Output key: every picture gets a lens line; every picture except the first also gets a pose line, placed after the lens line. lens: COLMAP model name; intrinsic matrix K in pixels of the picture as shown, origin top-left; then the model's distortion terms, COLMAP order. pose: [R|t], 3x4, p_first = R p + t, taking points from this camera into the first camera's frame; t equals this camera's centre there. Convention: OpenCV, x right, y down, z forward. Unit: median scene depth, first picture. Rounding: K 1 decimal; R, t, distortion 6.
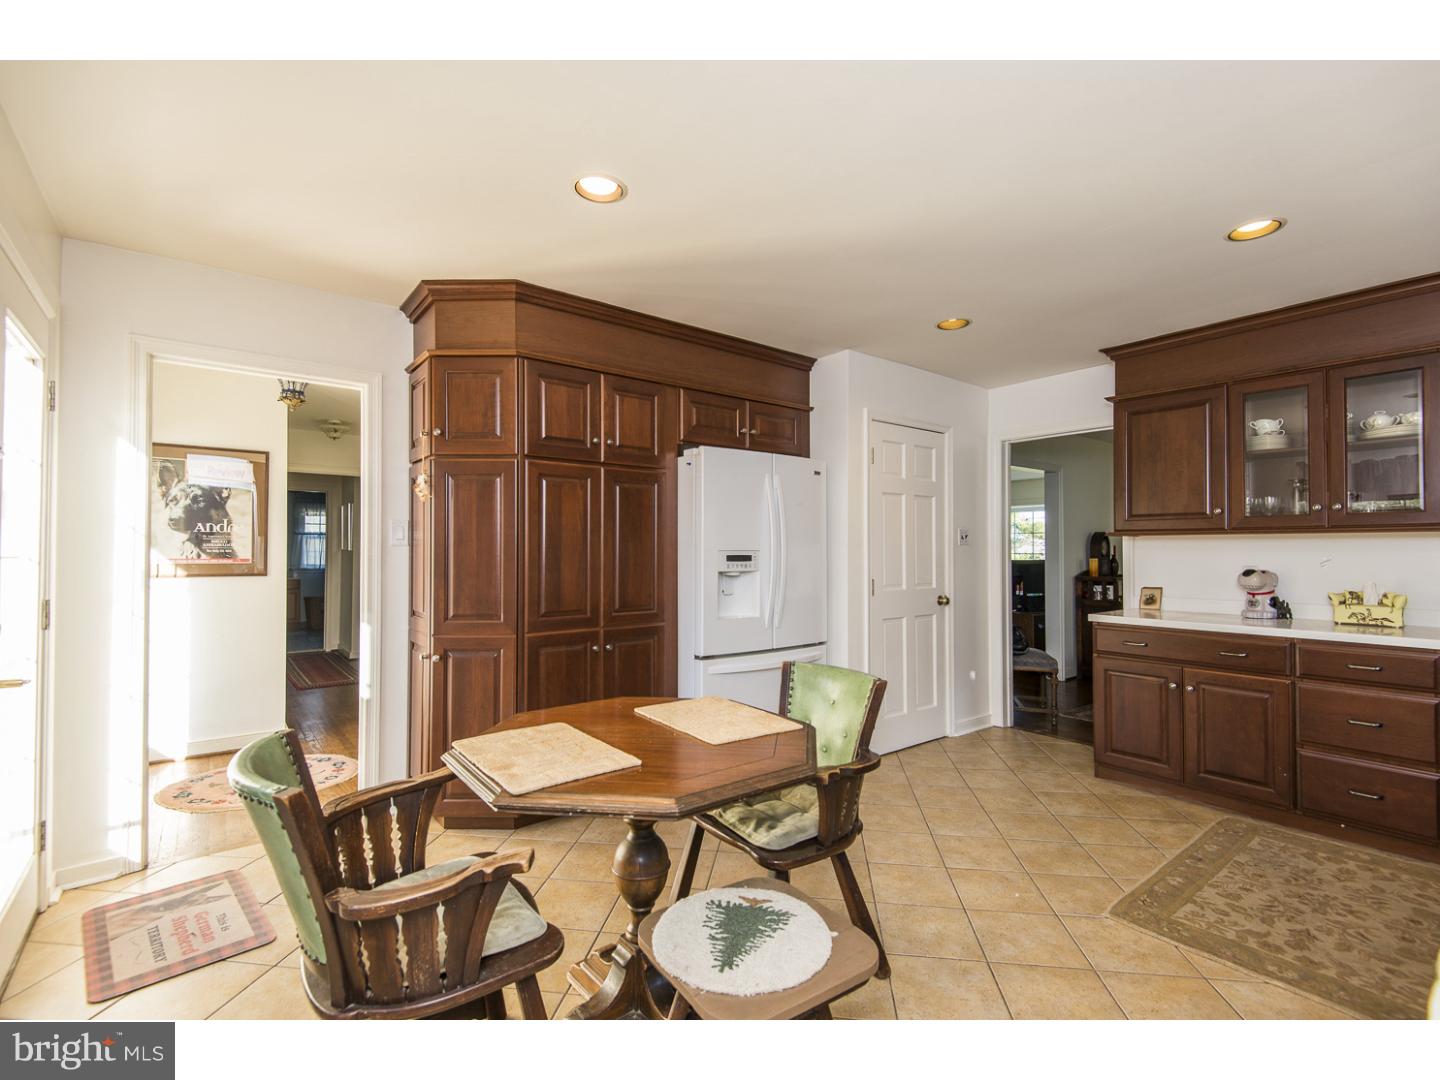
lens RADIAL K [[663.7, 0, 729.3], [0, 663.7, 538.3], [0, 0, 1]] dist [0.000999, -0.000231]
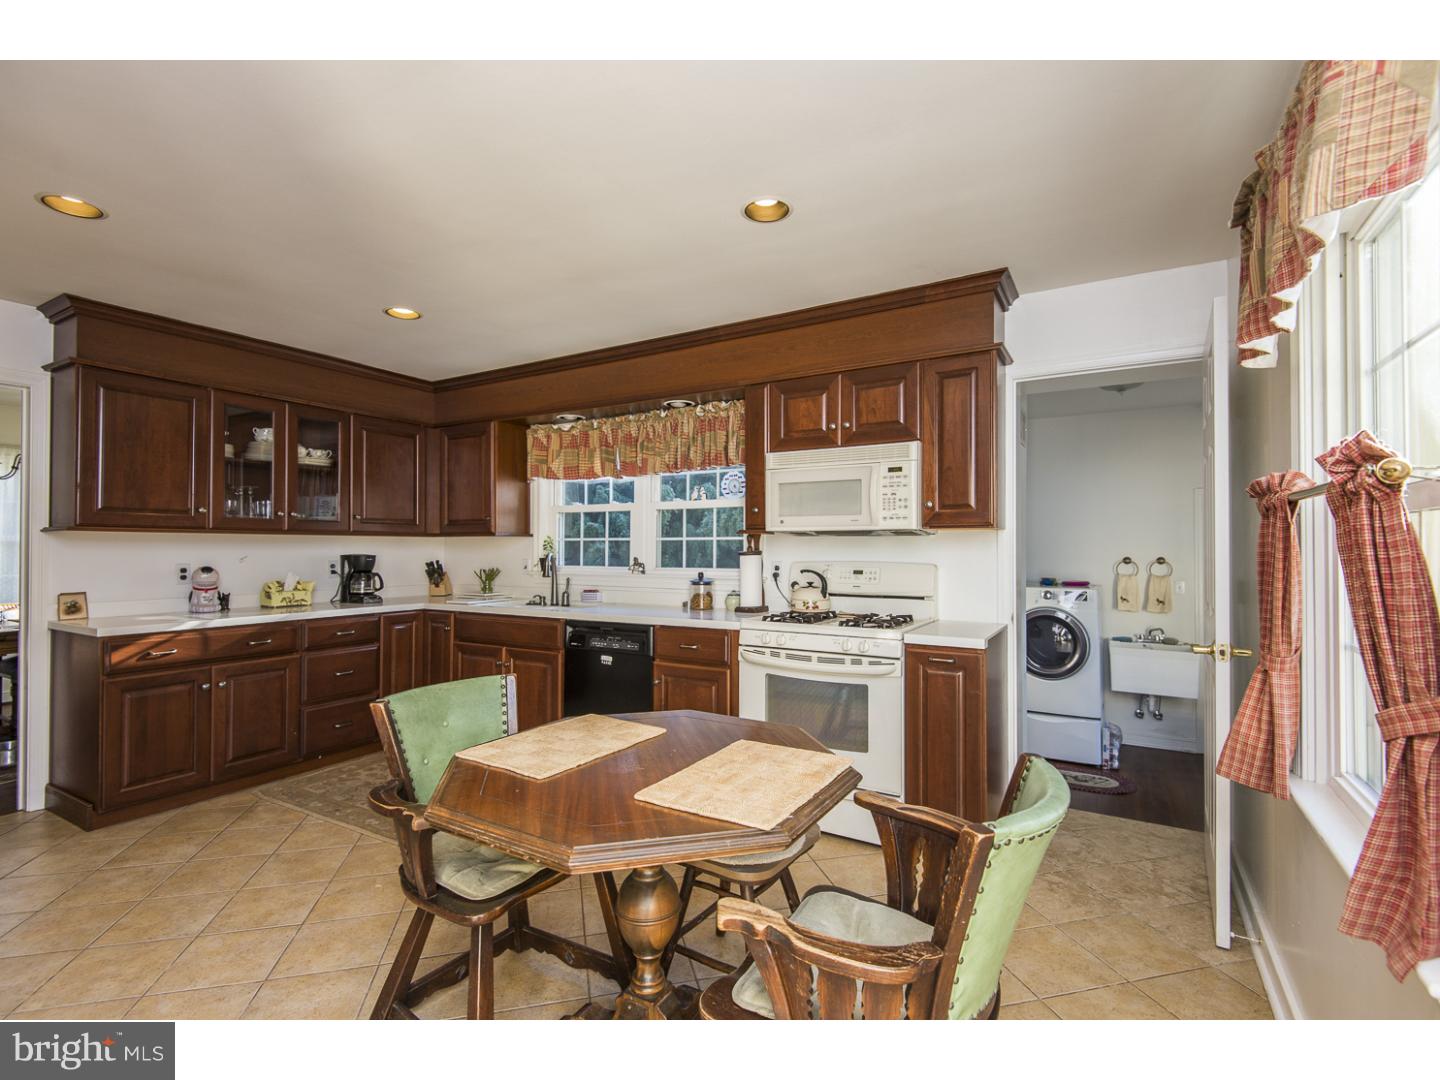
lens RADIAL K [[663.7, 0, 729.3], [0, 663.7, 538.3], [0, 0, 1]] dist [0.000999, -0.000231]
pose [[-0.366571, 0.008772, 0.930349, -0.585624], [-0.020903, 0.999625, -0.017661, 0.003421], [-0.930155, -0.025921, -0.366251, 0.707982]]
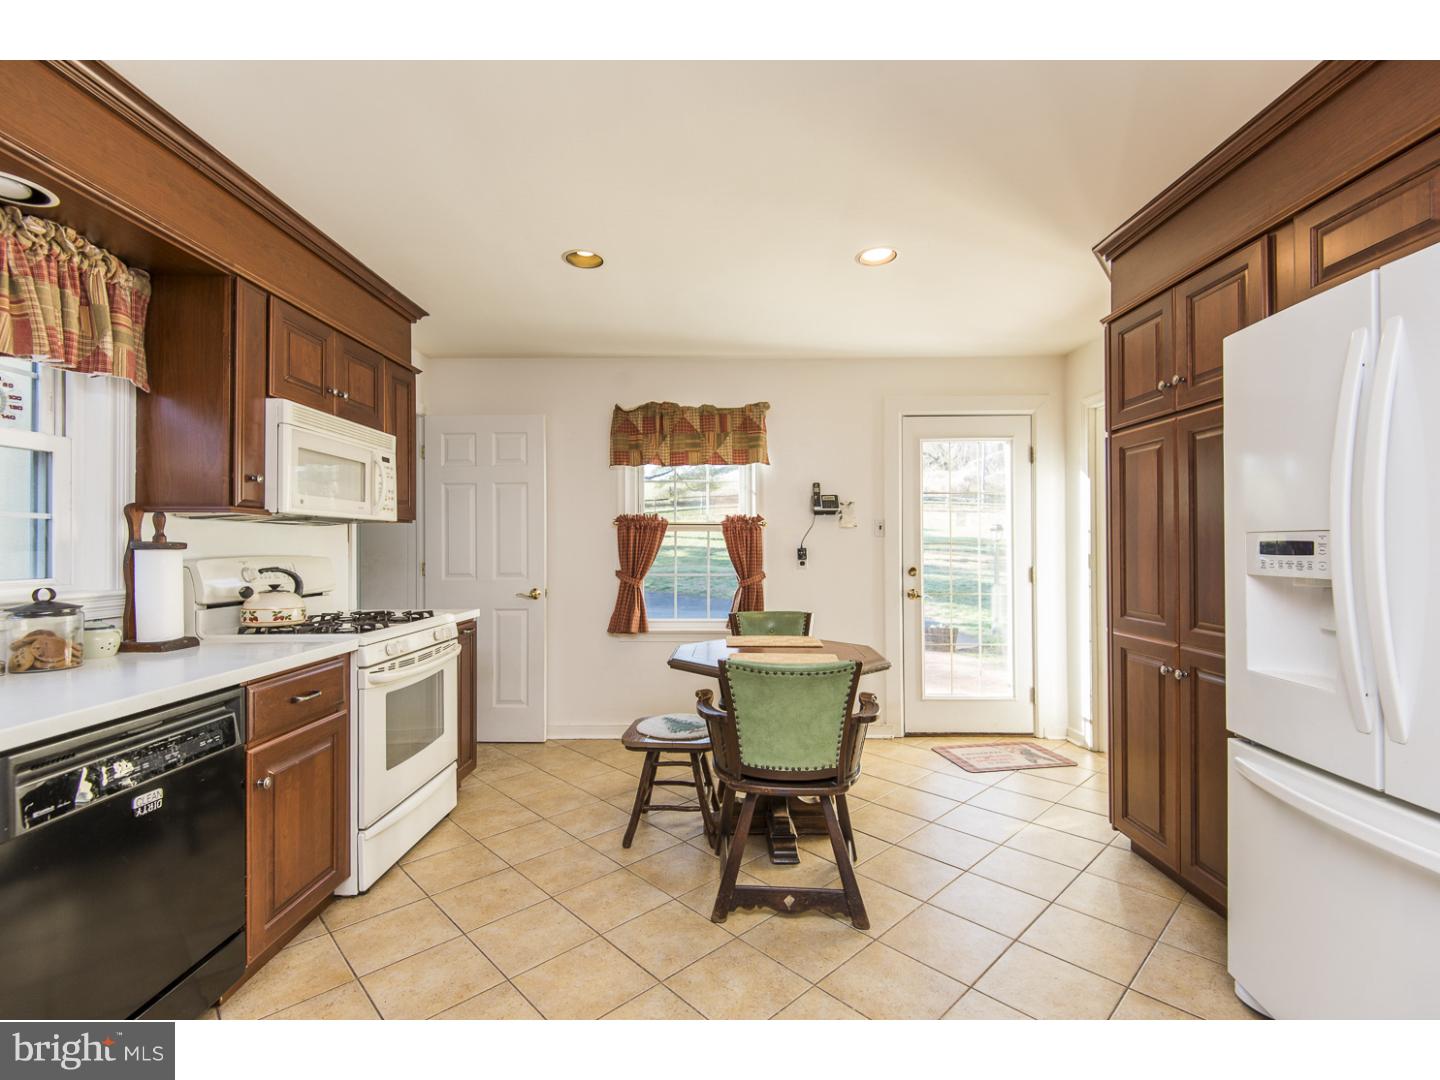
lens RADIAL K [[657.9, 0, 725.1], [0, 657.9, 542.6], [0, 0, 1]] dist [0.003518, -0.000174]
pose [[-0.616926, -0.005494, -0.787002, 0.728486], [0.019687, 0.999555, -0.022411, 0.032408], [0.786775, -0.029319, -0.616543, 1.113680]]
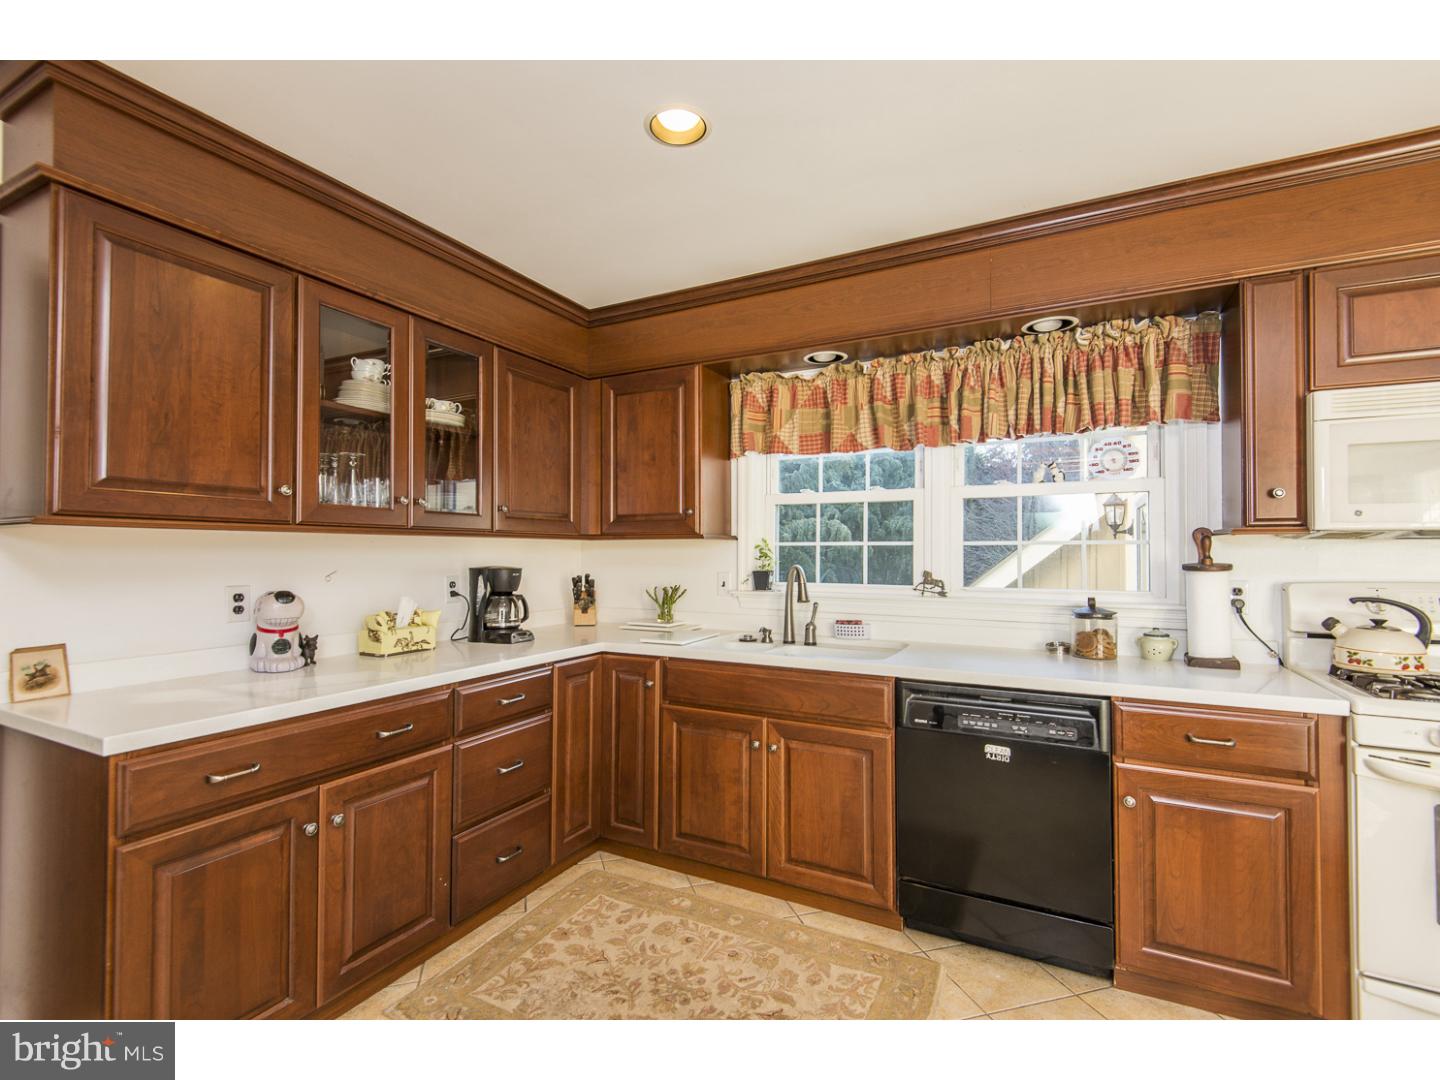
lens RADIAL K [[657.9, 0, 725.1], [0, 657.9, 542.6], [0, 0, 1]] dist [0.003518, -0.000174]
pose [[-0.397956, 0.008368, 0.917366, 0.086701], [-0.021523, 0.999598, -0.018454, 0.006048], [-0.917152, -0.027089, -0.397616, 1.006033]]
